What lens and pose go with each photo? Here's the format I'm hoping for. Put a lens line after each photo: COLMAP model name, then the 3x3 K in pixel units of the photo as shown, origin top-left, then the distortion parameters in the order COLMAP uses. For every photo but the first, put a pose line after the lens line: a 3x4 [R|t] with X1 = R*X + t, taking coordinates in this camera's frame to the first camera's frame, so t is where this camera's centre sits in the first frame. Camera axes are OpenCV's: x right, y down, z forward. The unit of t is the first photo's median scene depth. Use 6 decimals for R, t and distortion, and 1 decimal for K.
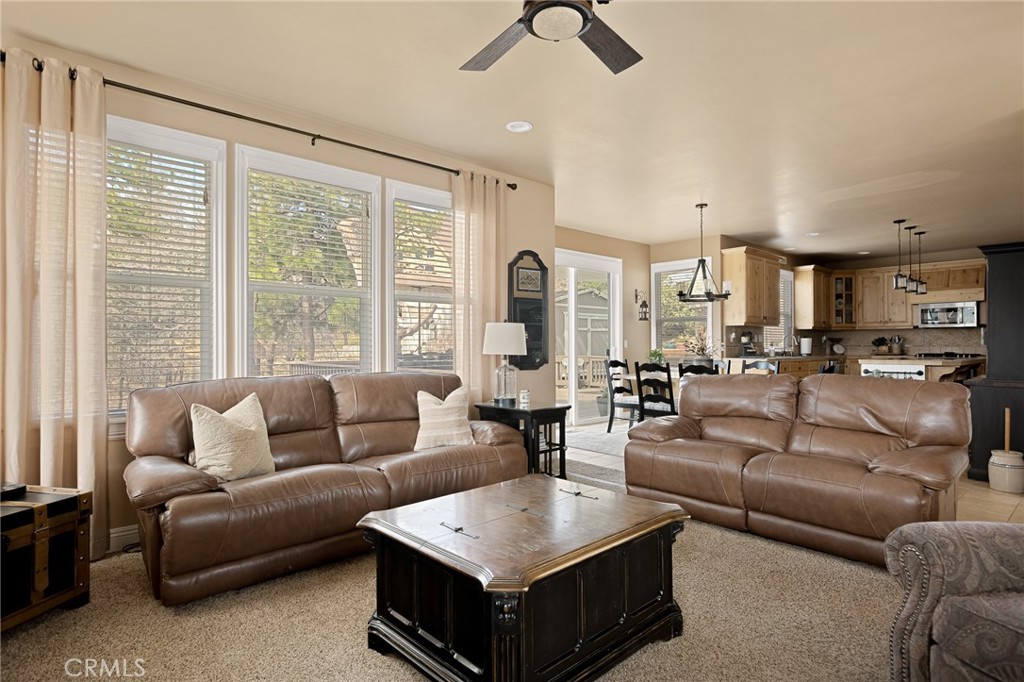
lens RADIAL K [[552.8, 0, 508.9], [0, 552.8, 341.8], [0, 0, 1]] dist [0.007889, 0.001190]
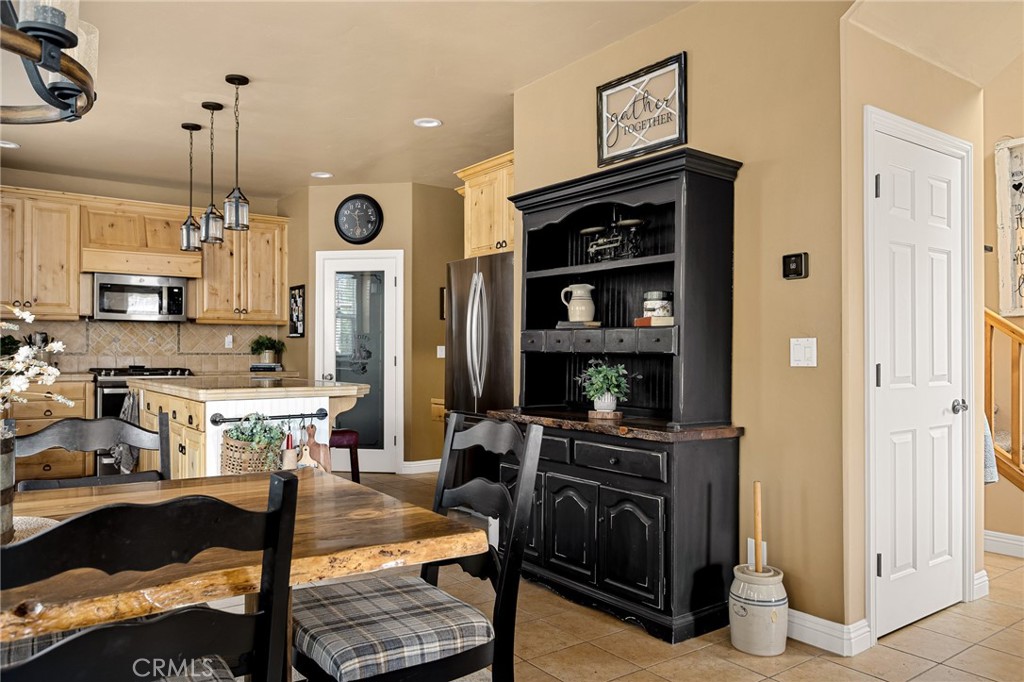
lens RADIAL K [[738.8, 0, 515.6], [0, 738.8, 344.8], [0, 0, 1]] dist [0.002653, -0.005388]
pose [[0.101985, 0.012278, 0.994710, 0.093816], [-0.009390, 0.999891, -0.011379, 0.002544], [-0.994742, -0.008180, 0.102089, 0.519250]]
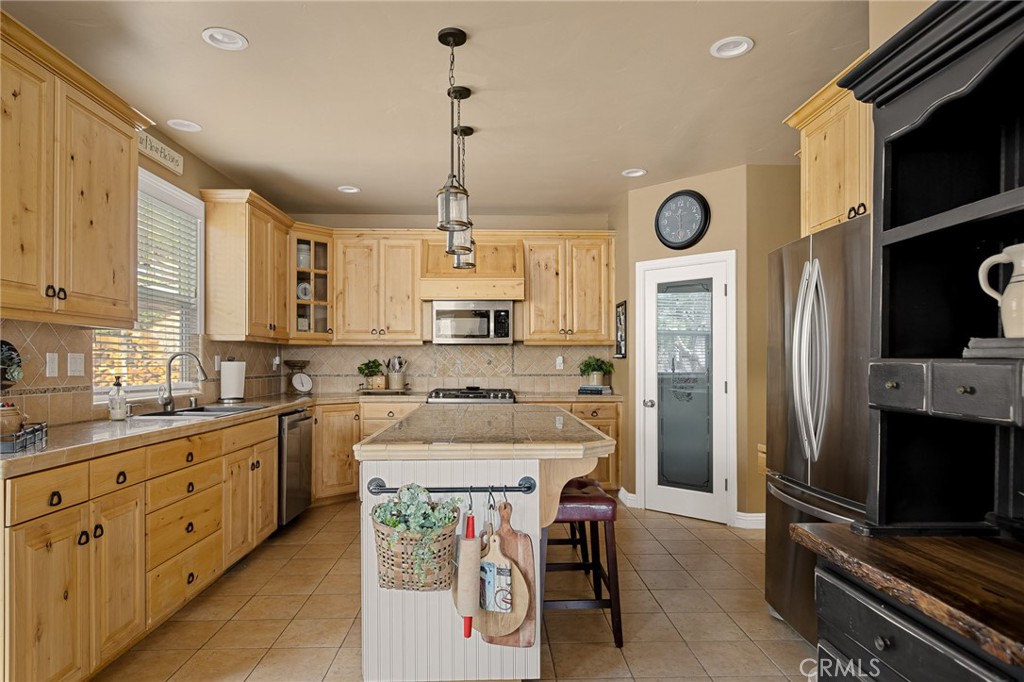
lens RADIAL K [[601.5, 0, 509.3], [0, 601.5, 359.5], [0, 0, 1]] dist [-0.007157, -0.005190]
pose [[0.653280, 0.004791, 0.757101, 0.320658], [-0.006461, 0.999979, -0.000754, -0.009180], [-0.757089, -0.004399, 0.653297, 0.527725]]
